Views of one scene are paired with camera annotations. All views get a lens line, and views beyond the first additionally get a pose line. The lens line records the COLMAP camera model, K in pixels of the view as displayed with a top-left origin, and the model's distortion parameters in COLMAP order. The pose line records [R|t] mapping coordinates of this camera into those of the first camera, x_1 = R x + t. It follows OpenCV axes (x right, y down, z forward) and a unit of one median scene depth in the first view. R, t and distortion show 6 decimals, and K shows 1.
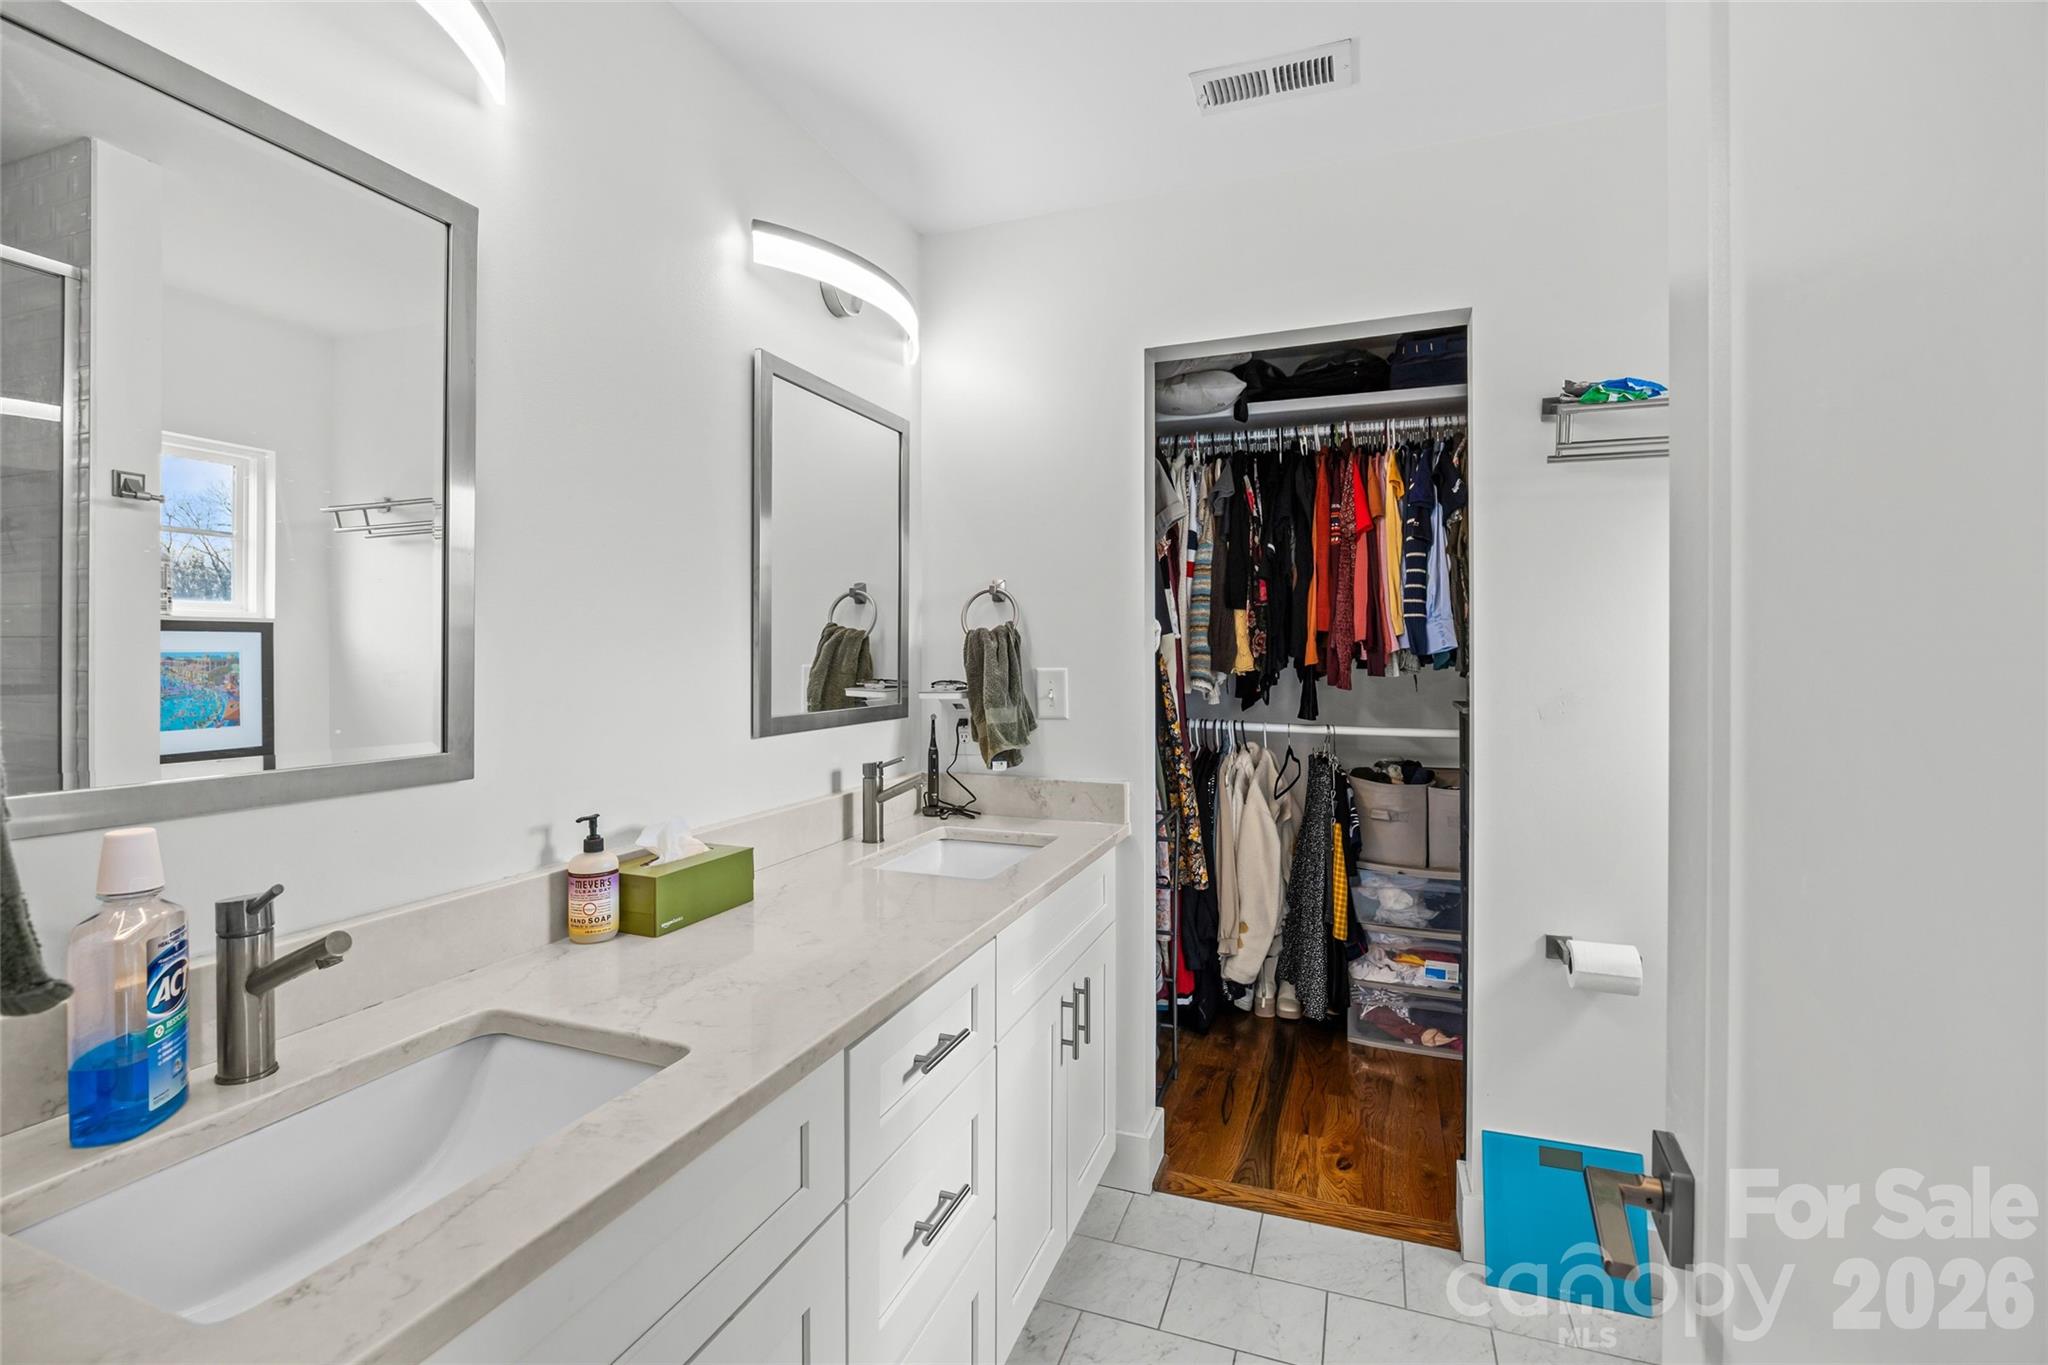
lens RADIAL K [[897.9, 0, 1012.7], [0, 897.9, 663.9], [0, 0, 1]] dist [-0.005332, -0.001669]
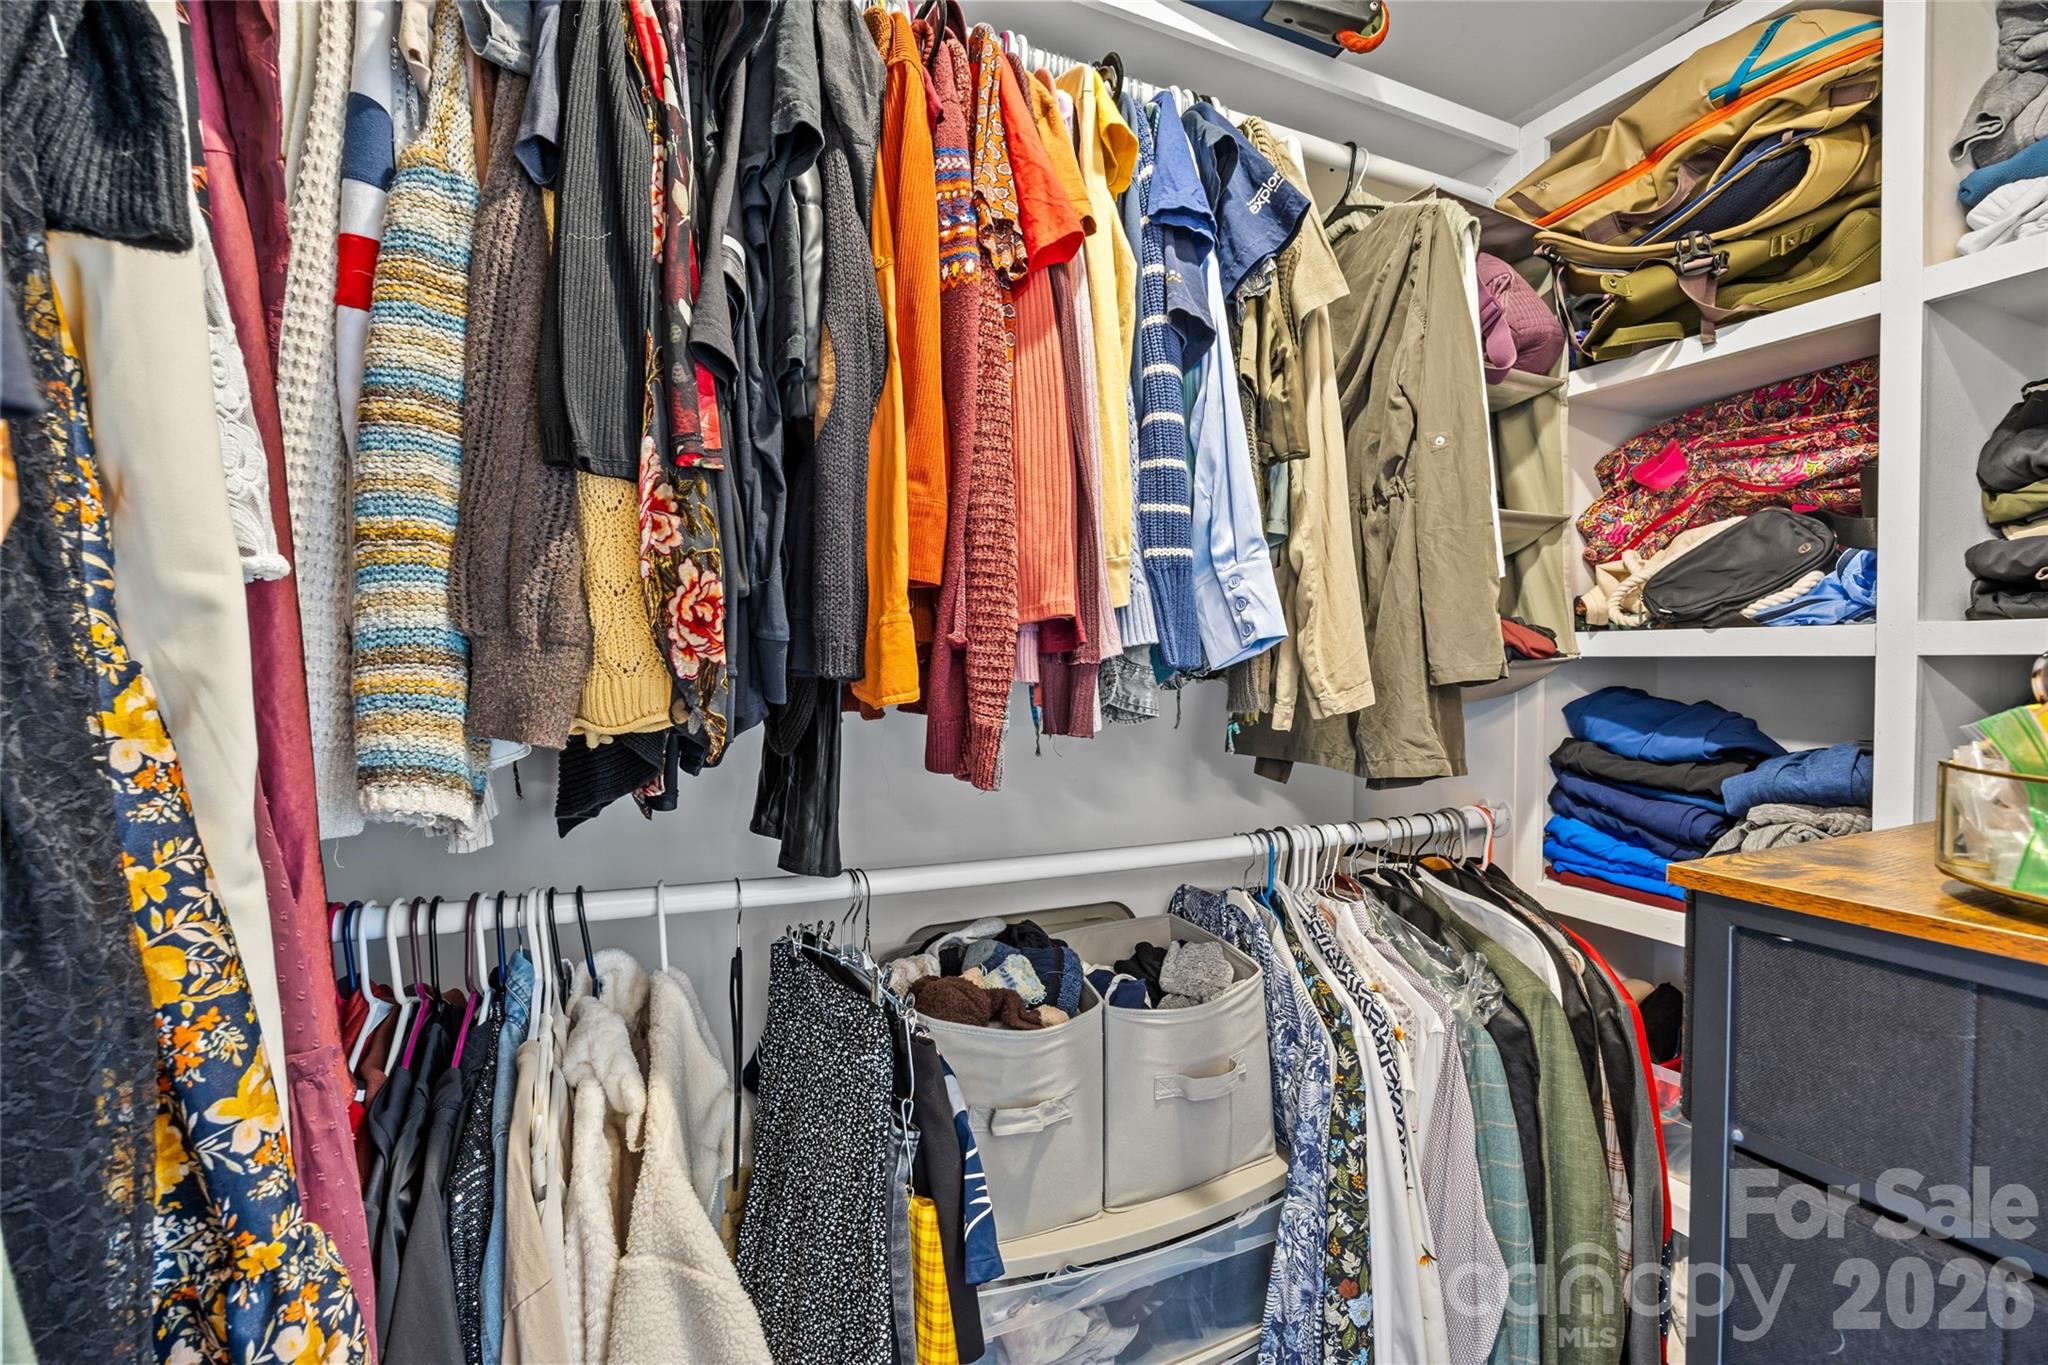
lens RADIAL K [[897.9, 0, 1035.2], [0, 897.9, 675.8], [0, 0, 1]] dist [-0.005332, -0.001669]
pose [[0.680442, -0.008213, 0.732756, 0.153745], [0.001673, 0.999952, 0.009654, -0.009951], [-0.732800, -0.005342, 0.680423, 0.743746]]
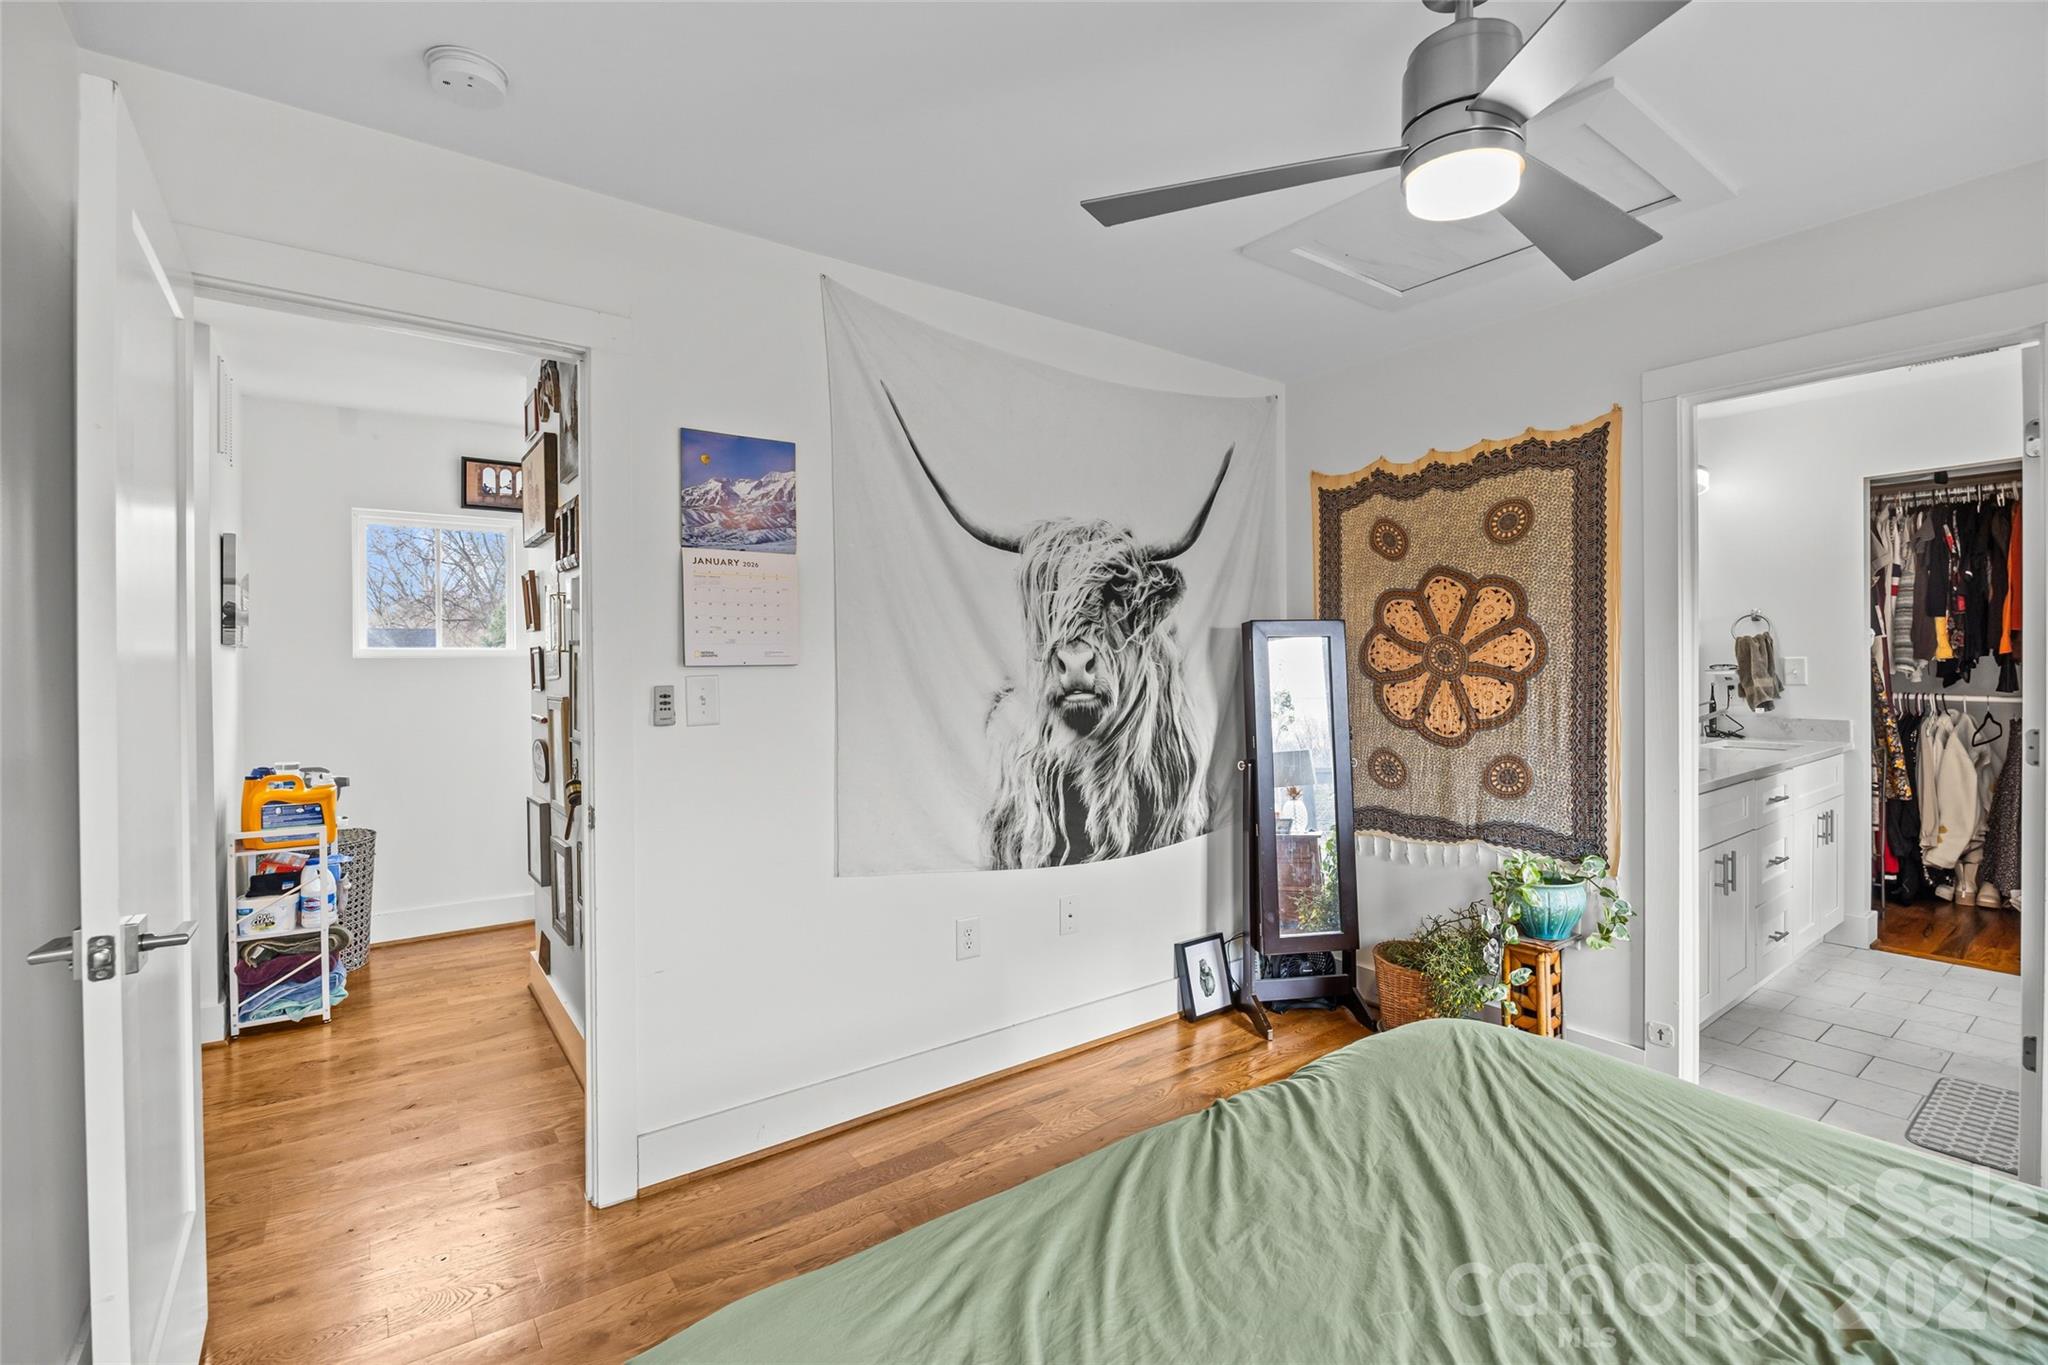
lens RADIAL K [[897.9, 0, 1039.9], [0, 897.9, 673.9], [0, 0, 1]] dist [-0.005332, -0.001669]
pose [[0.850270, -0.003701, -0.526334, -0.232427], [0.009502, 0.999920, 0.008320, 0.007122], [0.526261, -0.012075, 0.850237, -1.019532]]
